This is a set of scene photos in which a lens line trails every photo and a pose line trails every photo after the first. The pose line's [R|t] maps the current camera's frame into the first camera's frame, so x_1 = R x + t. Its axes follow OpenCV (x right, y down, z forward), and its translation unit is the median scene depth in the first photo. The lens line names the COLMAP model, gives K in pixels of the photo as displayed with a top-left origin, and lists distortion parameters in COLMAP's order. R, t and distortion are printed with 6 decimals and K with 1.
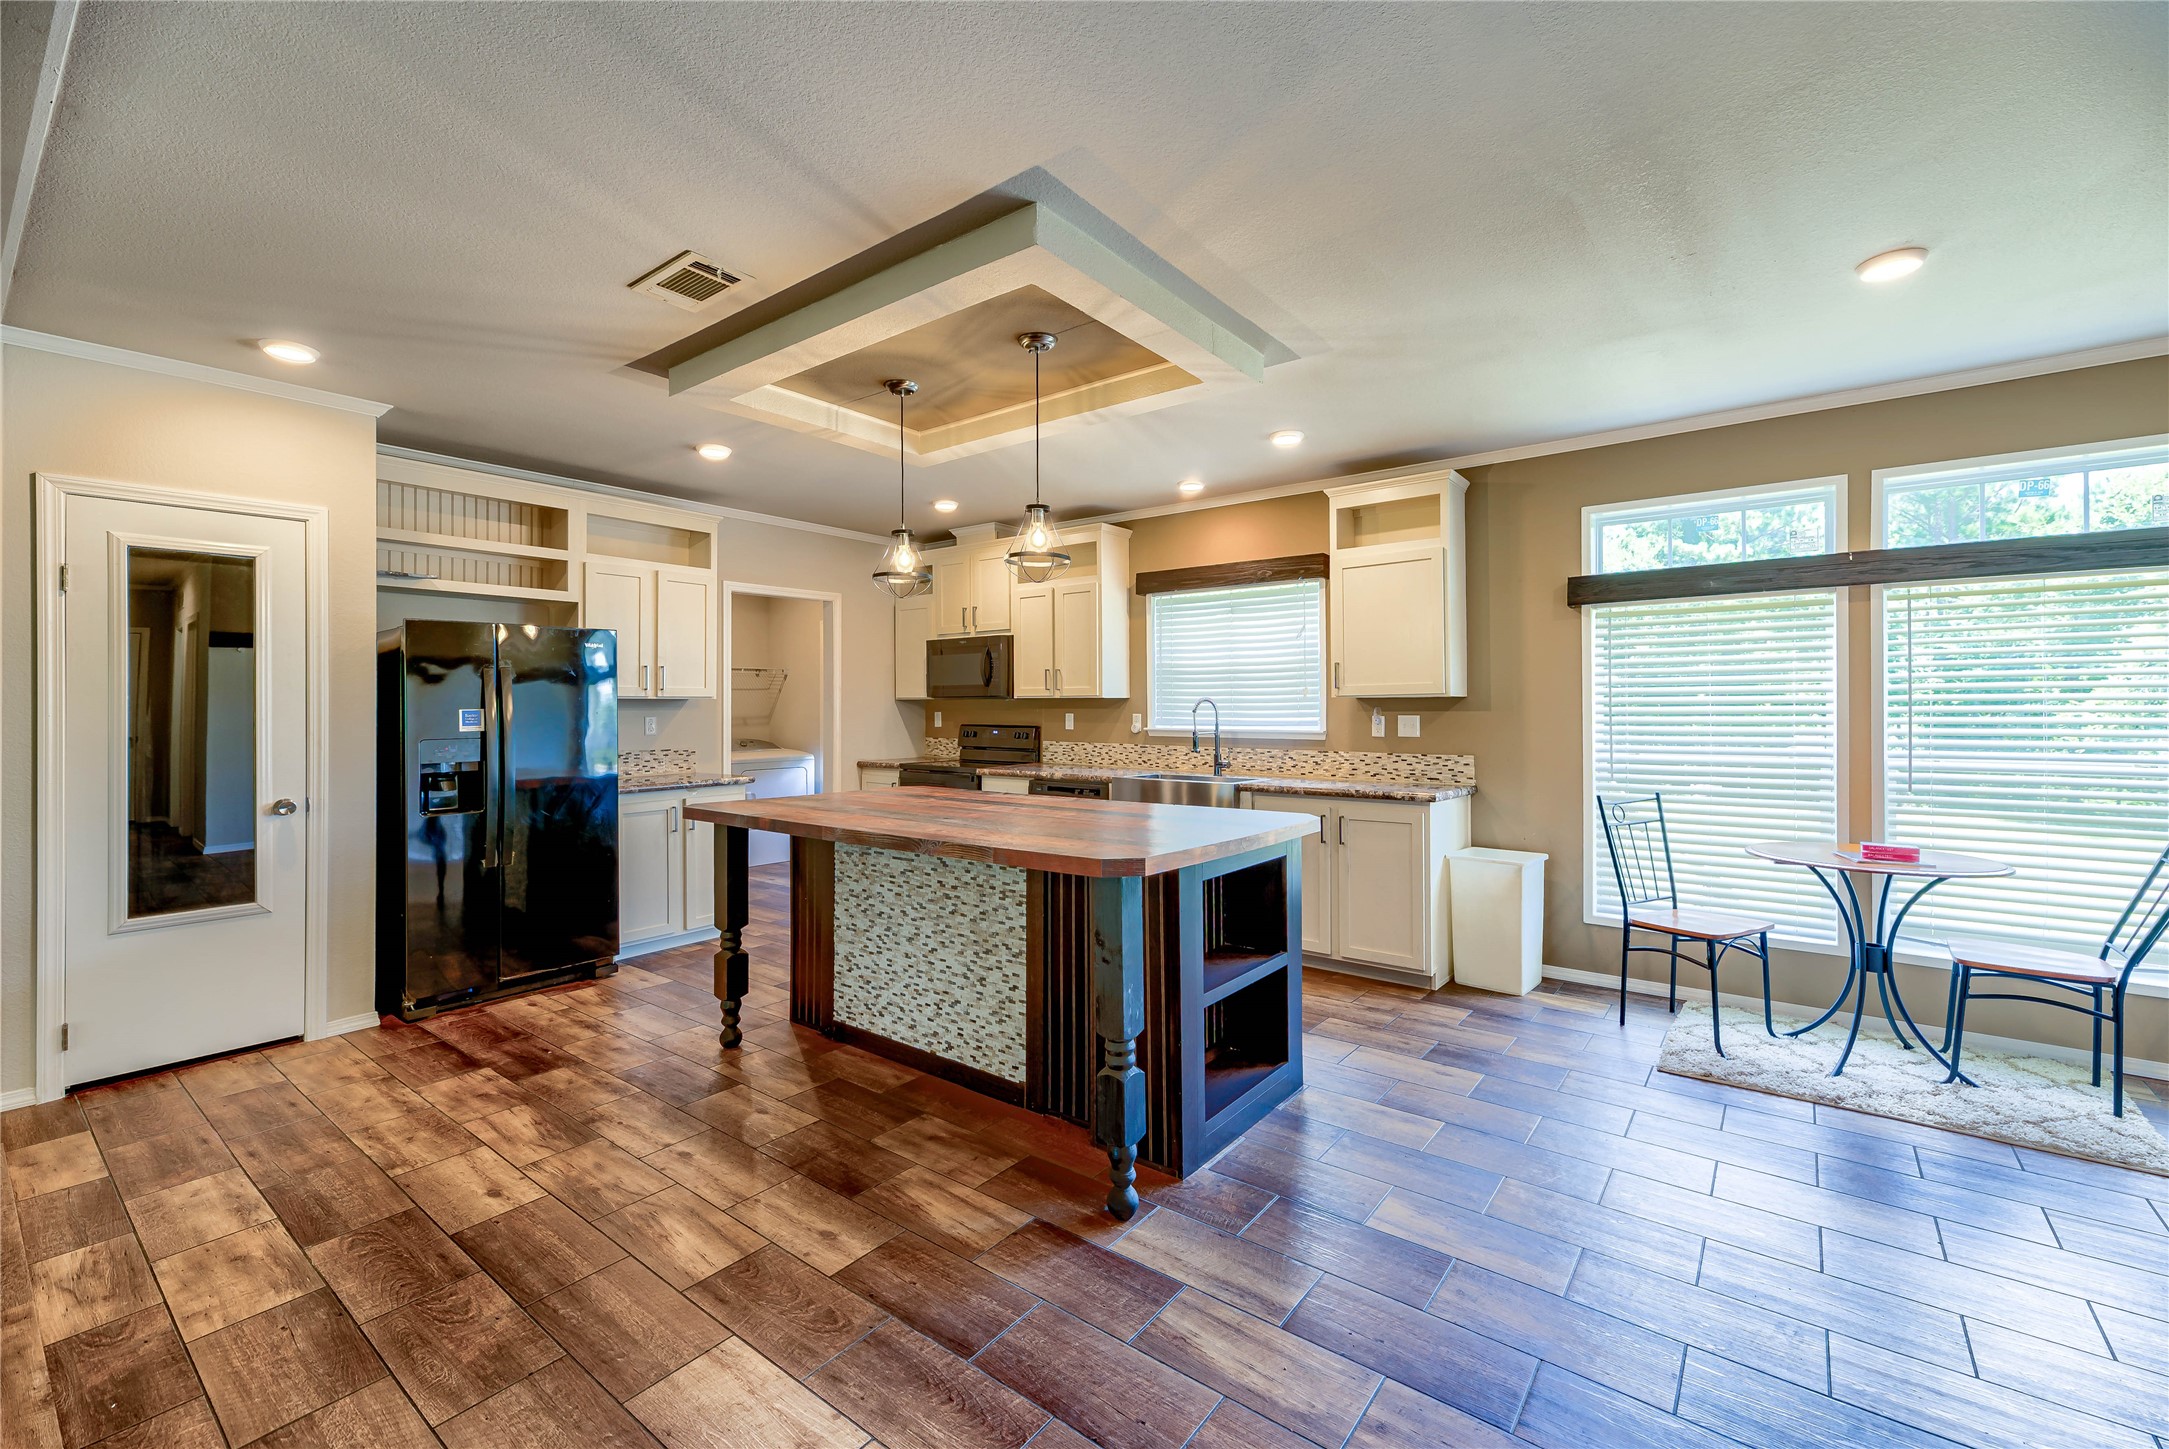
lens RADIAL K [[890.5, 0, 1115.7], [0, 890.5, 699.5], [0, 0, 1]] dist [0.016210, -0.004217]
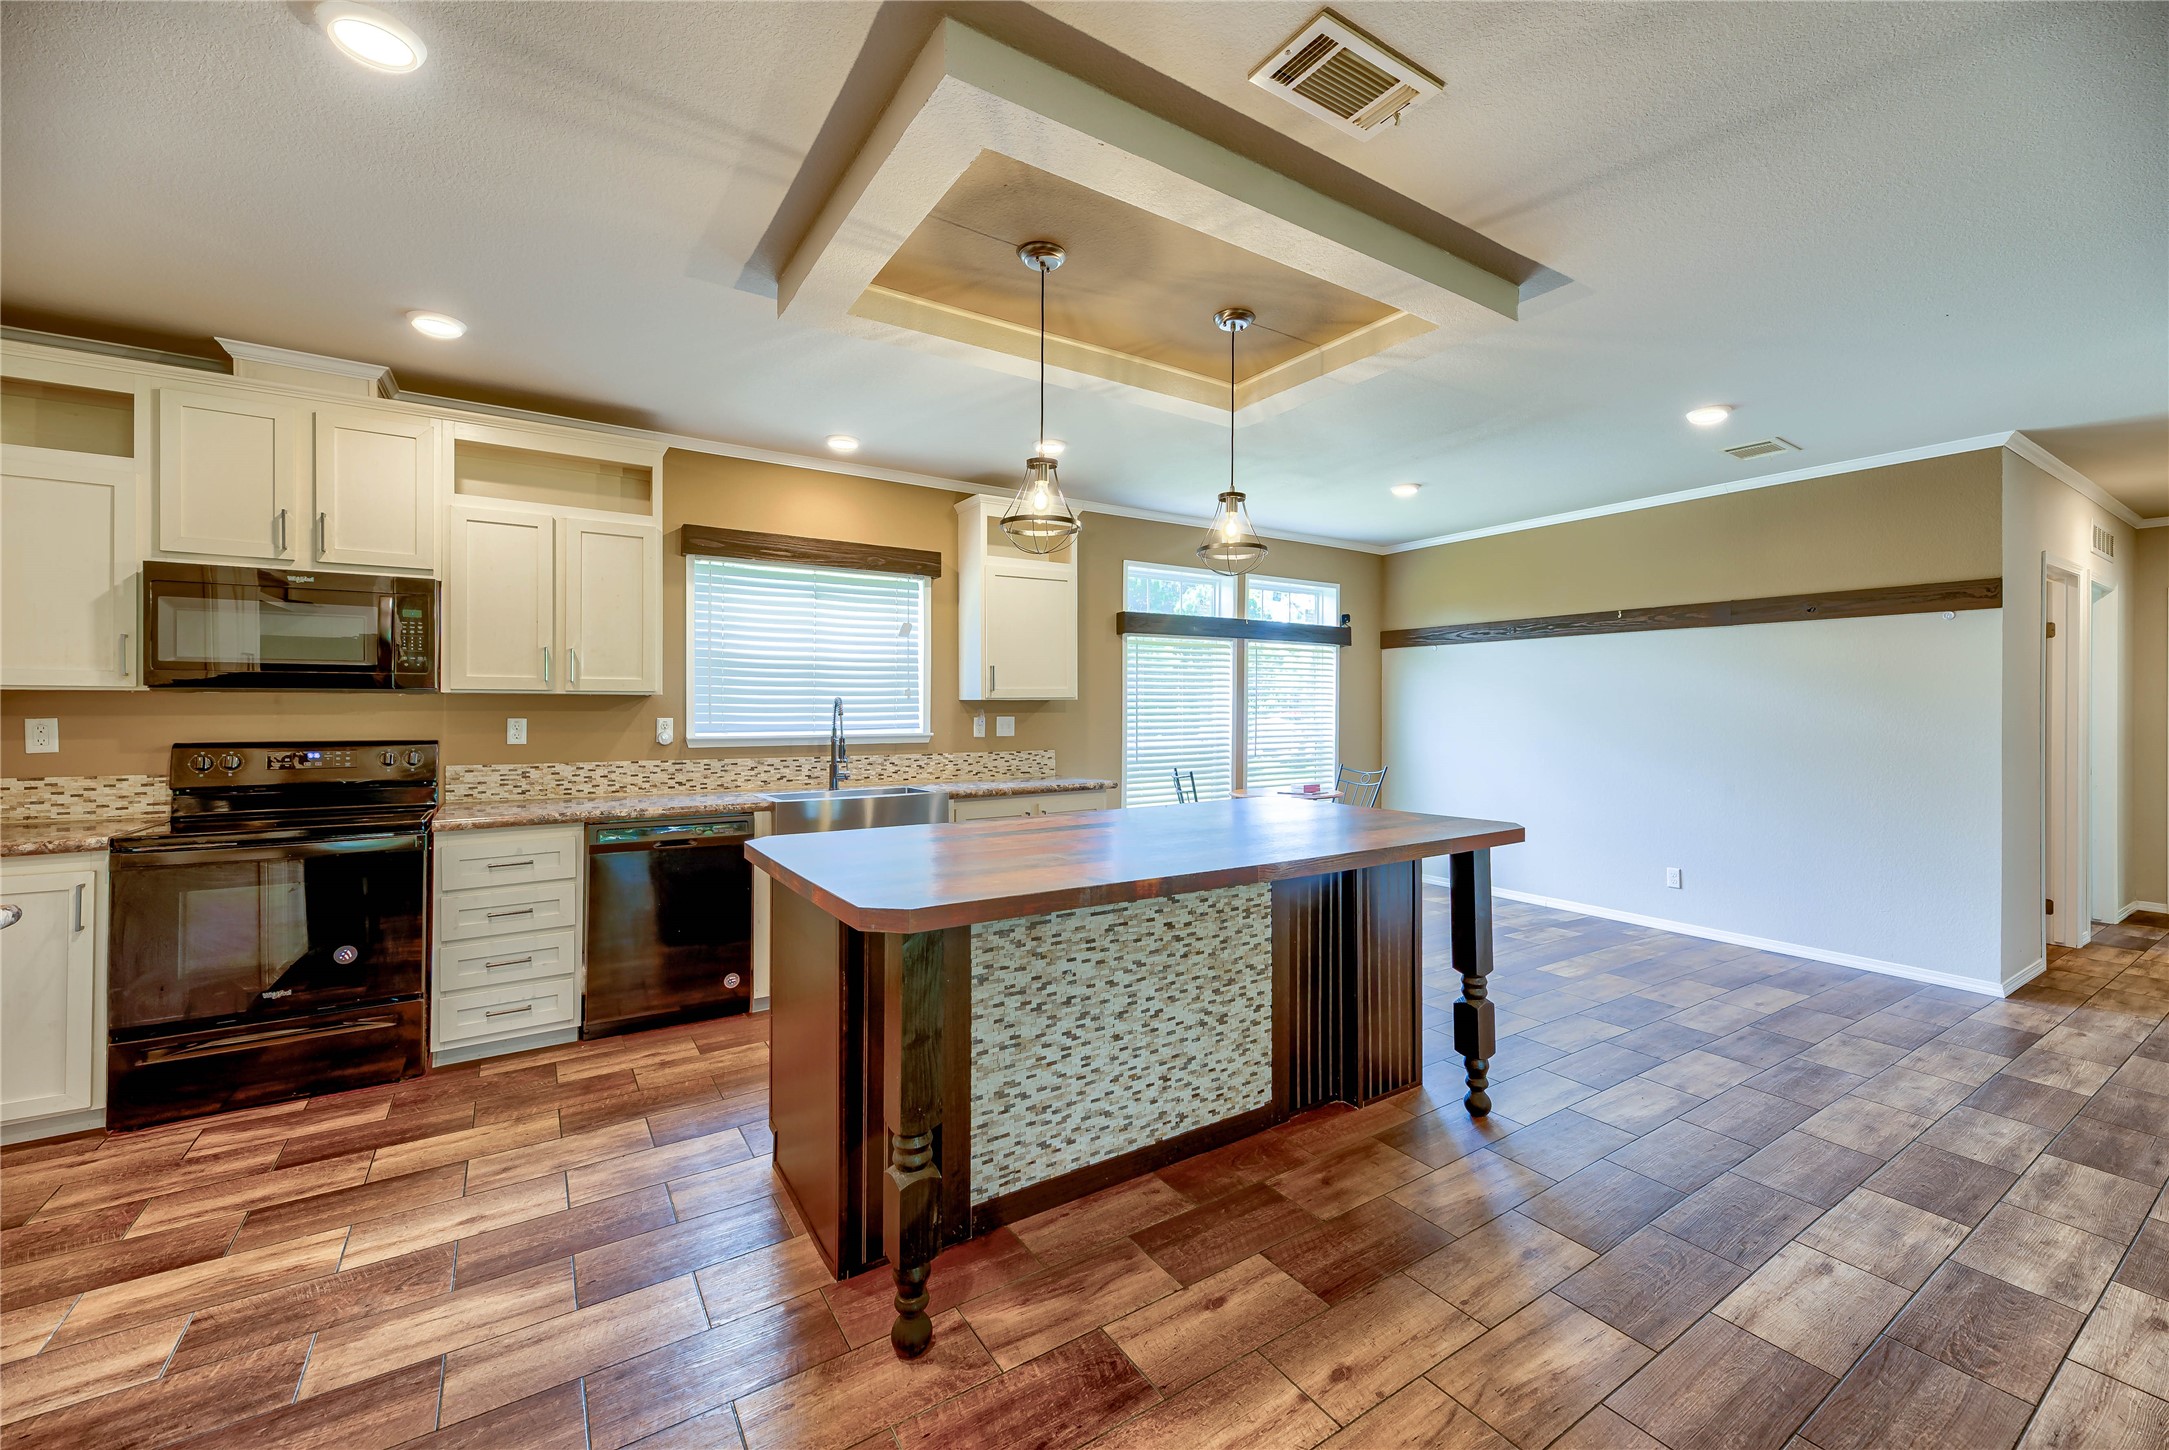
lens RADIAL K [[878.1, 0, 1105.5], [0, 878.1, 705.1], [0, 0, 1]] dist [0.013180, -0.000893]
pose [[0.330271, 0.005739, 0.943869, -0.892266], [-0.009286, 0.999953, -0.002831, 0.007686], [-0.943840, -0.007830, 0.330309, 0.726613]]
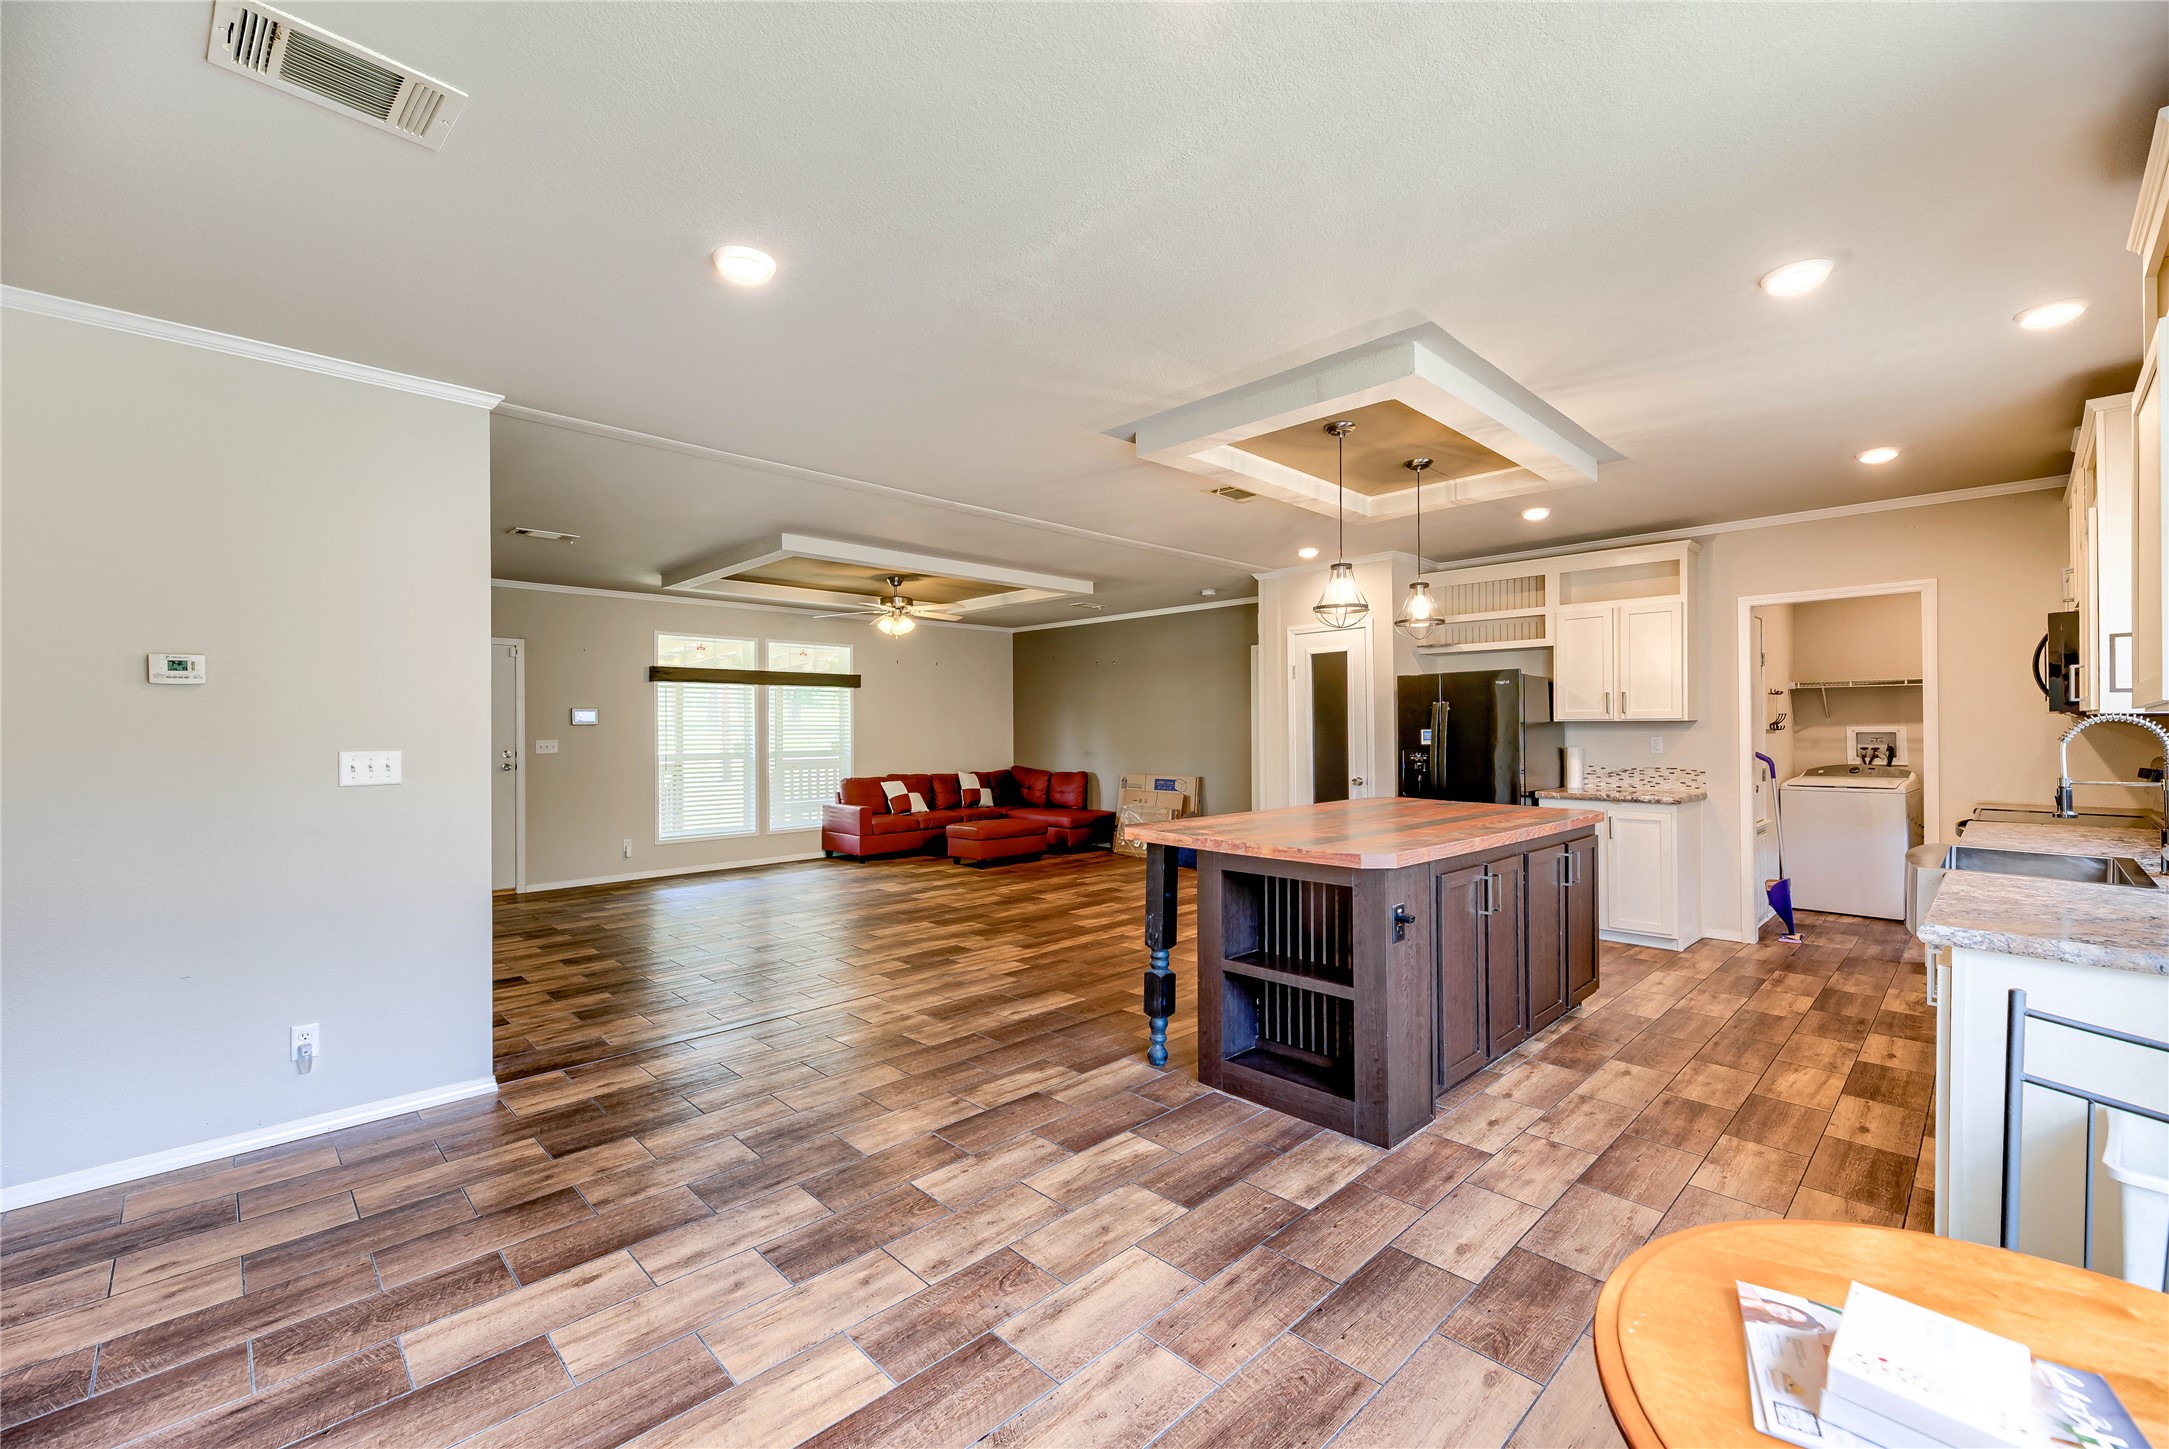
lens RADIAL K [[896.1, 0, 1104.8], [0, 896.1, 727.1], [0, 0, 1]] dist [0.012028, -0.000321]
pose [[-0.142309, 0.002954, -0.989818, 1.030276], [0.011611, 0.999932, 0.001315, -0.002605], [0.989754, -0.011306, -0.142333, 0.758971]]
